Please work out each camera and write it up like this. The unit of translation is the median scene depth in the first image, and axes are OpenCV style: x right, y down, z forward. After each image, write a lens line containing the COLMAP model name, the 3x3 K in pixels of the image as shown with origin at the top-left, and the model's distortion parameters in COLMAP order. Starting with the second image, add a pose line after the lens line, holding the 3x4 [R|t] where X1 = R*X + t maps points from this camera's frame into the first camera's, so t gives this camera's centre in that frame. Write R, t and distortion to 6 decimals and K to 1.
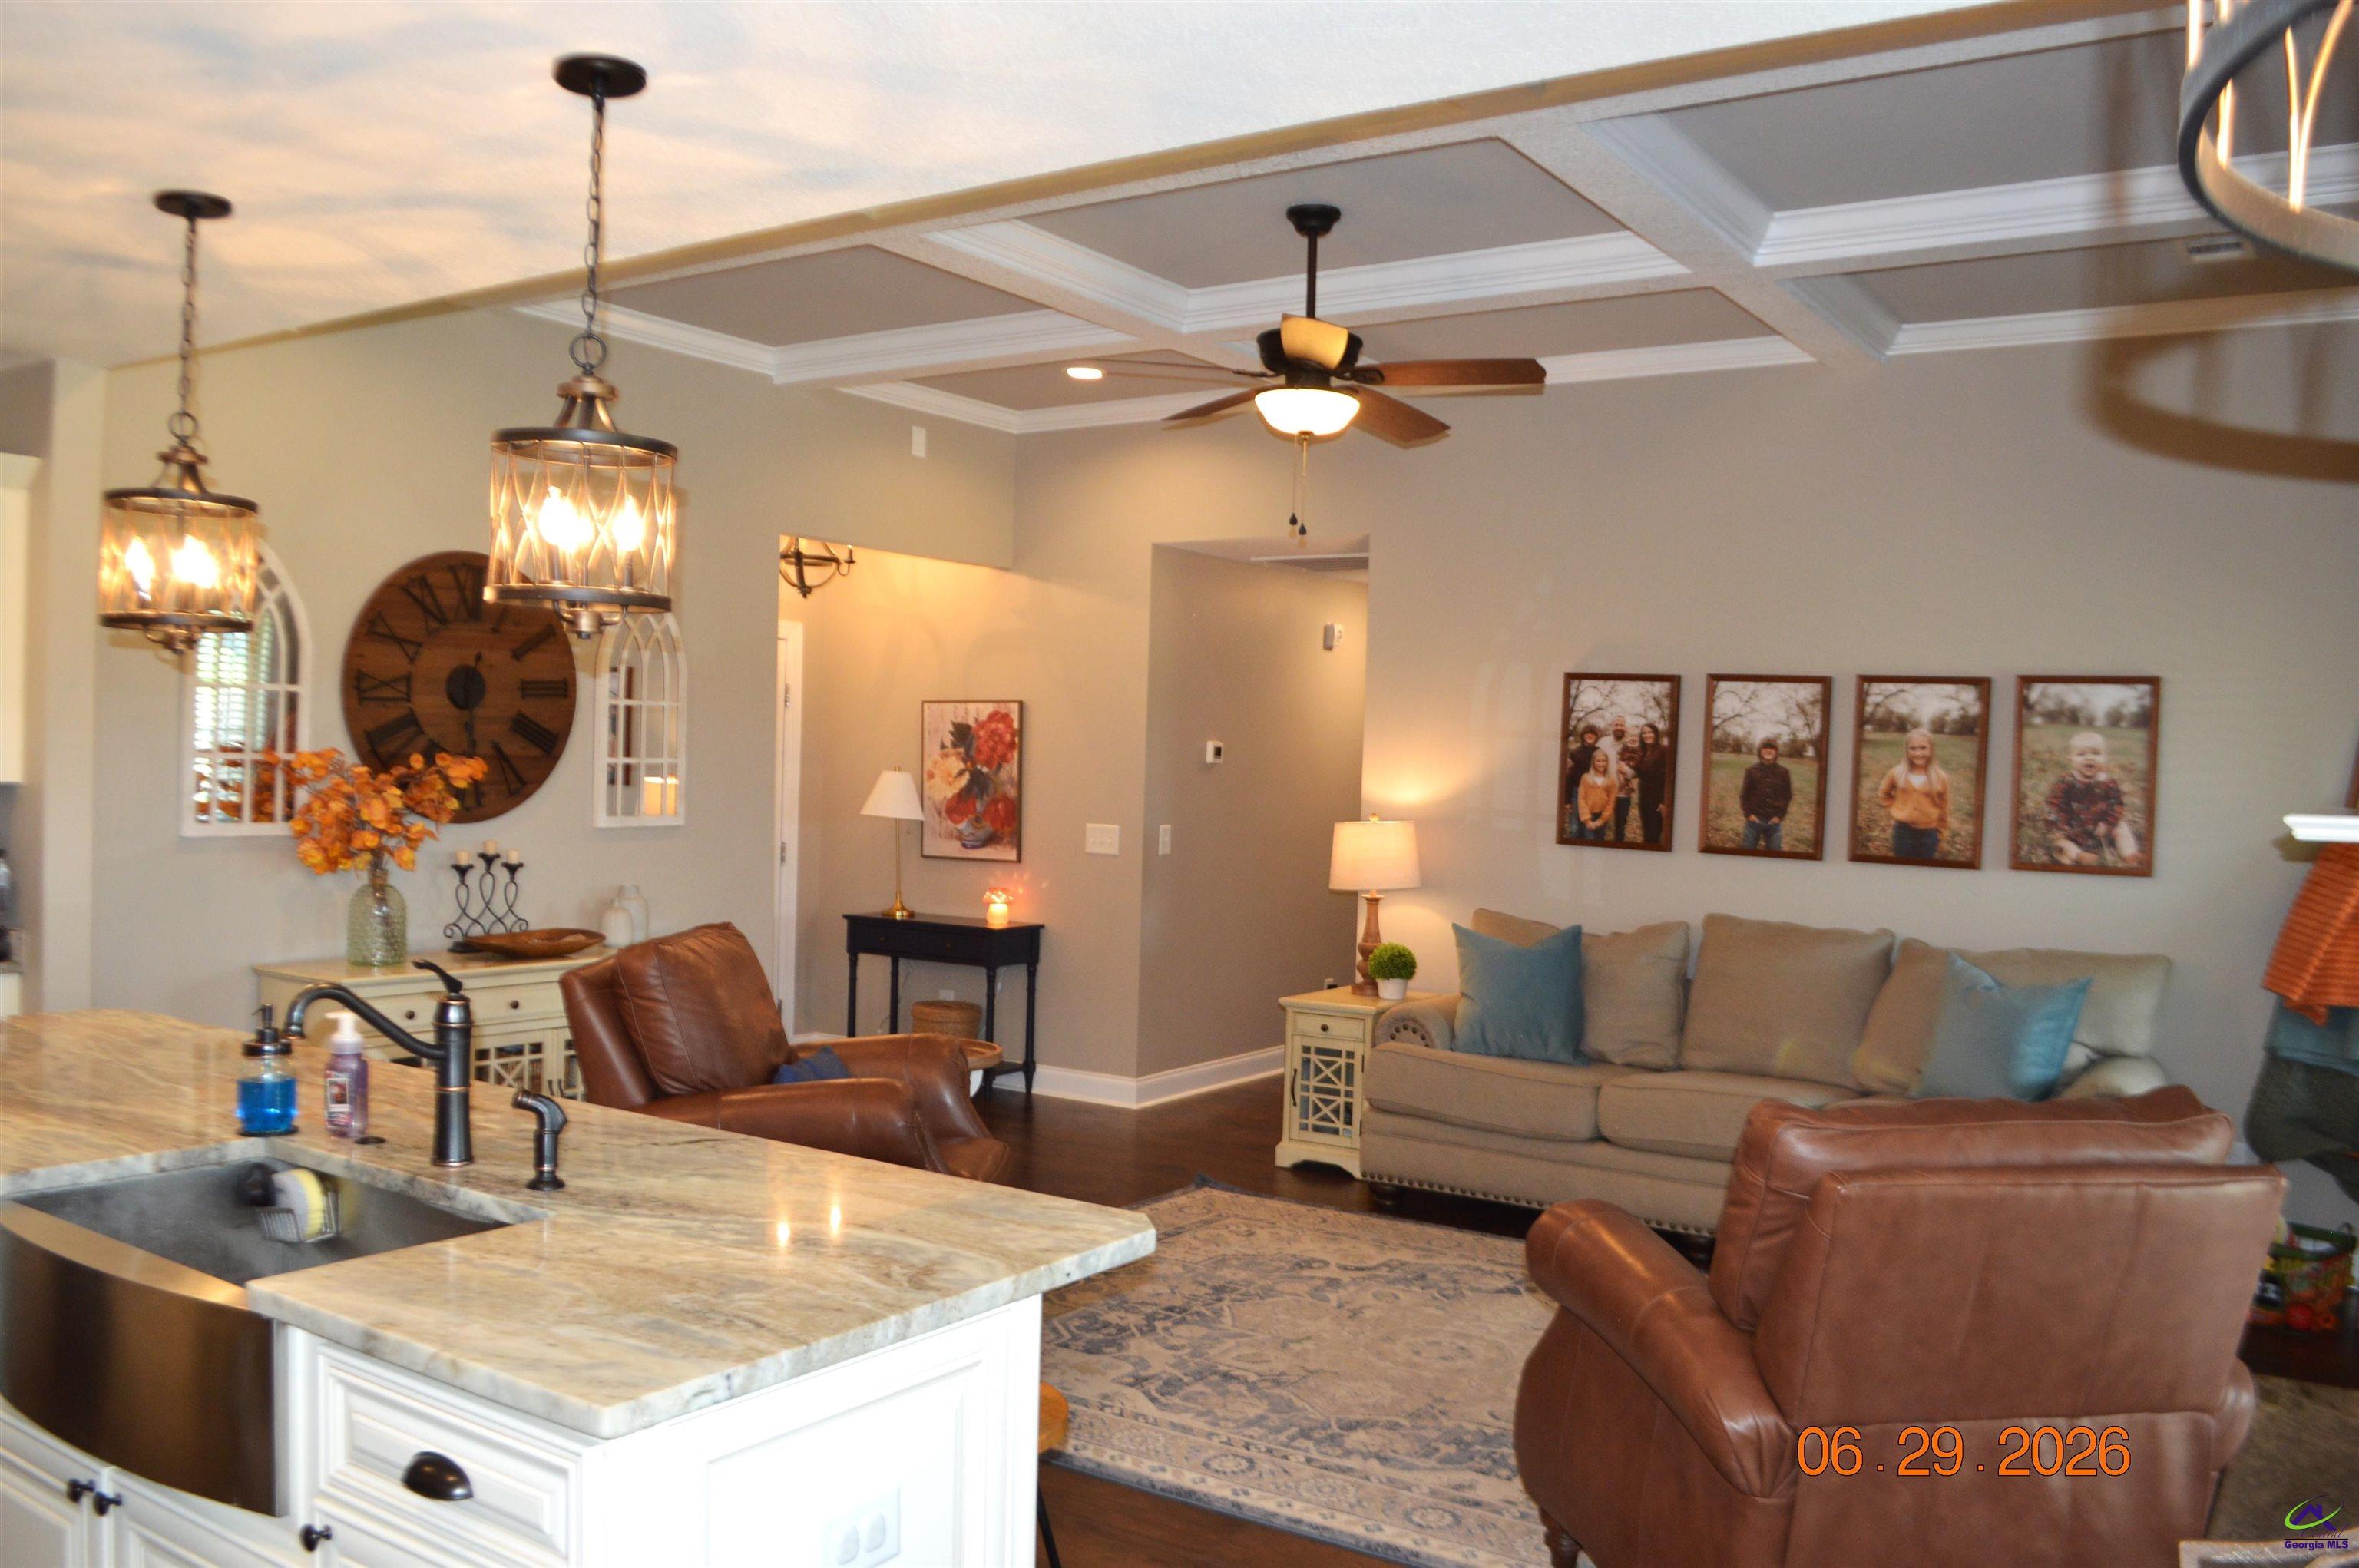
lens RADIAL K [[1876.7, 0, 1200.7], [0, 1876.7, 780.7], [0, 0, 1]] dist [-0.074702, 0.012796]
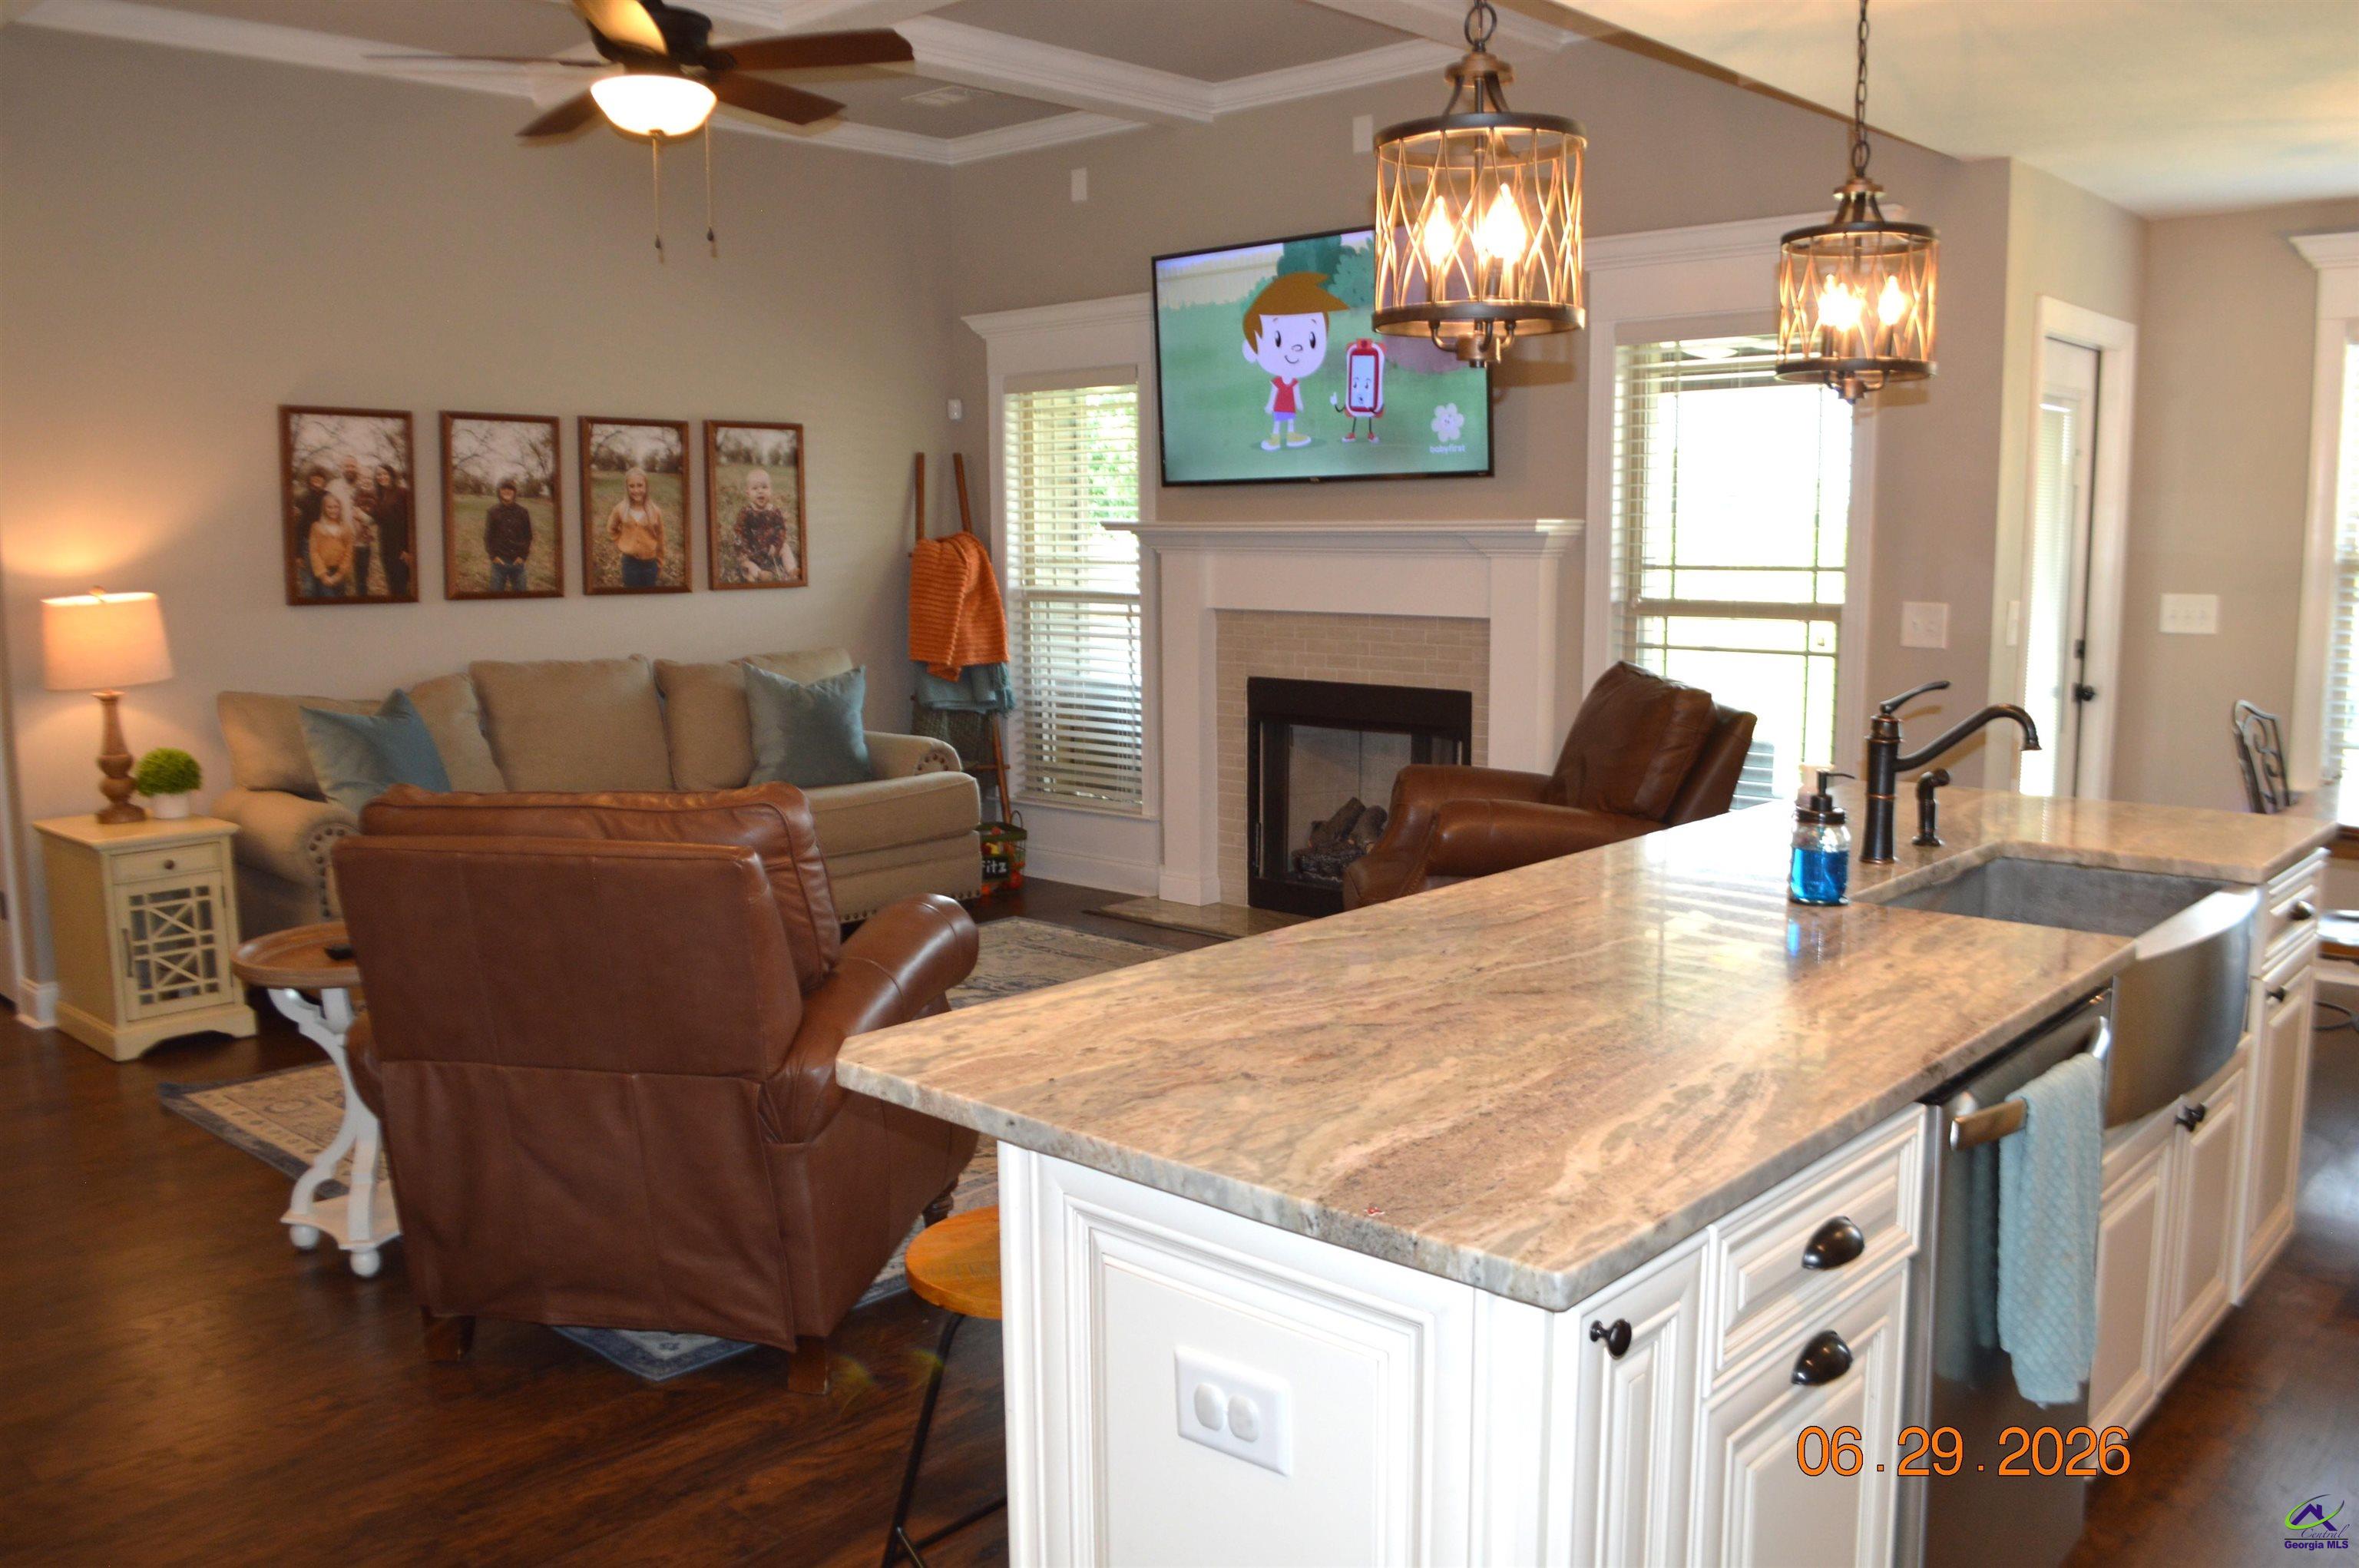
lens RADIAL K [[1876.7, 0, 1178.5], [0, 1876.7, 775.3], [0, 0, 1]] dist [-0.074702, 0.012796]
pose [[0.162594, -0.163134, 0.973114, -0.628712], [0.023520, 0.986598, 0.161464, -0.018157], [-0.986413, -0.003366, 0.164252, 0.488484]]
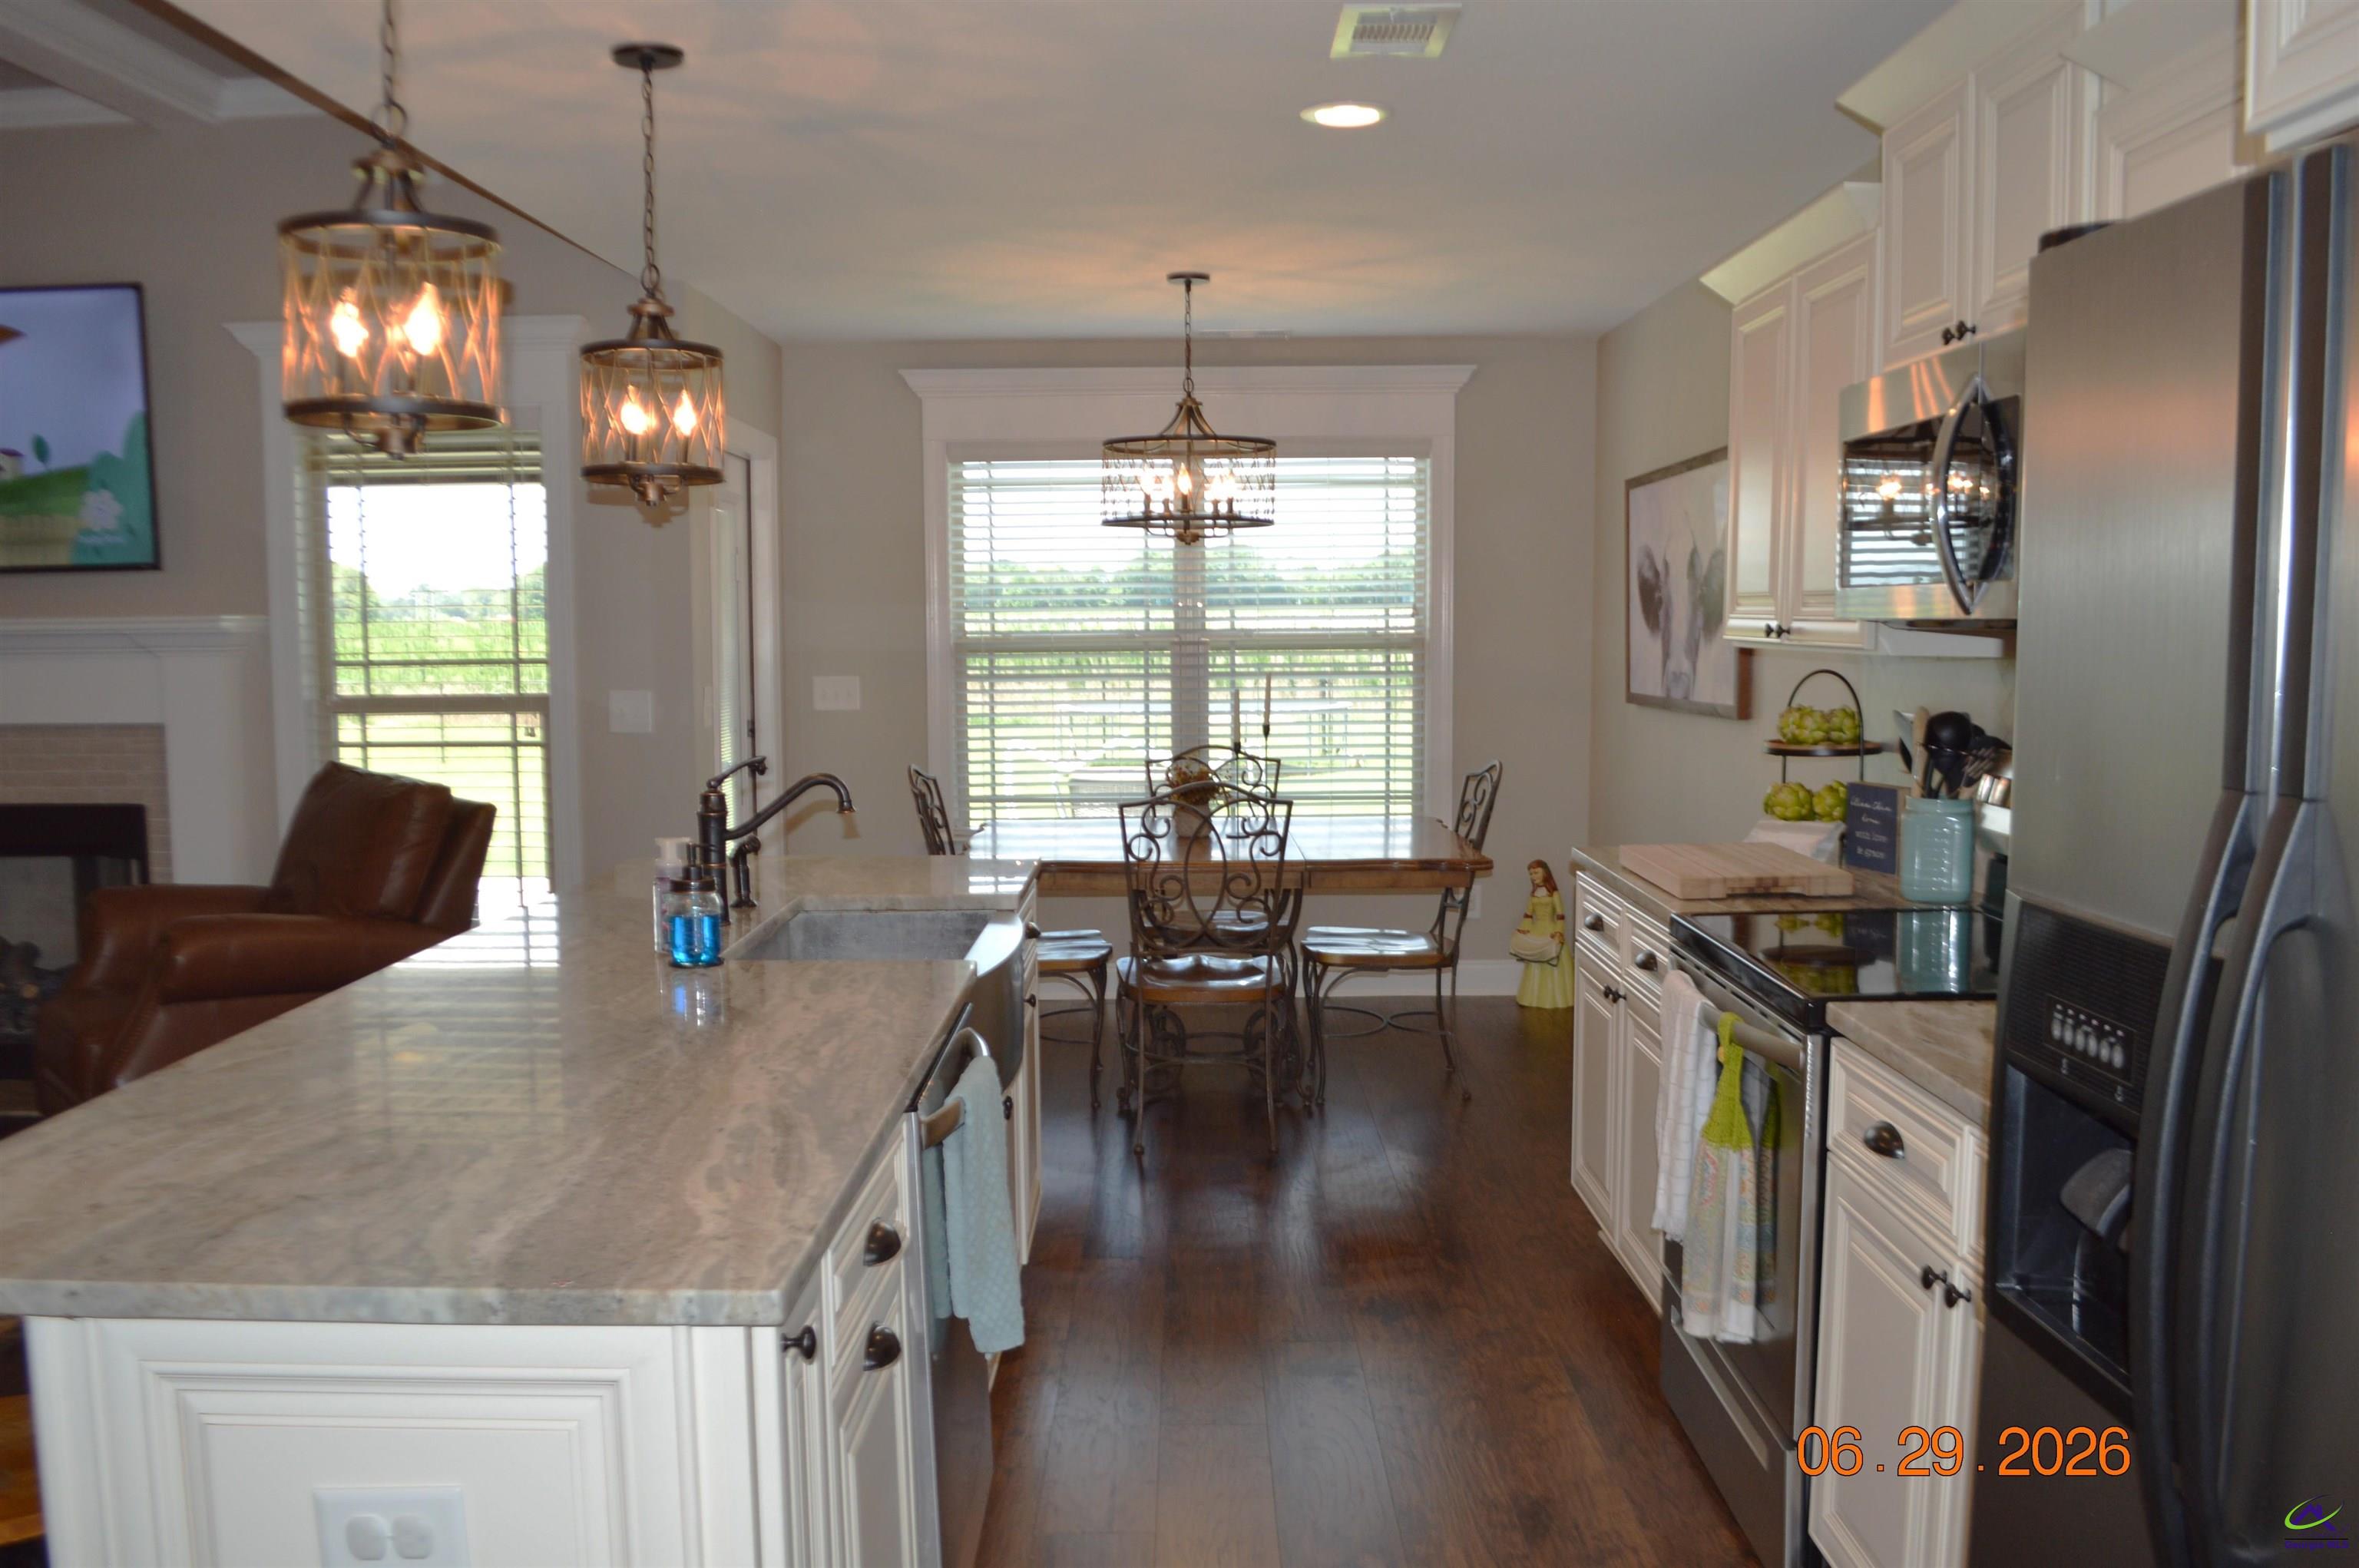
lens RADIAL K [[1876.7, 0, 1161.1], [0, 1876.7, 775.3], [0, 0, 1]] dist [-0.074702, 0.012796]
pose [[-0.528603, -0.102520, 0.842655, -0.644073], [-0.001107, 0.992763, 0.120089, -0.019730], [-0.848868, 0.062547, -0.524891, 0.577997]]
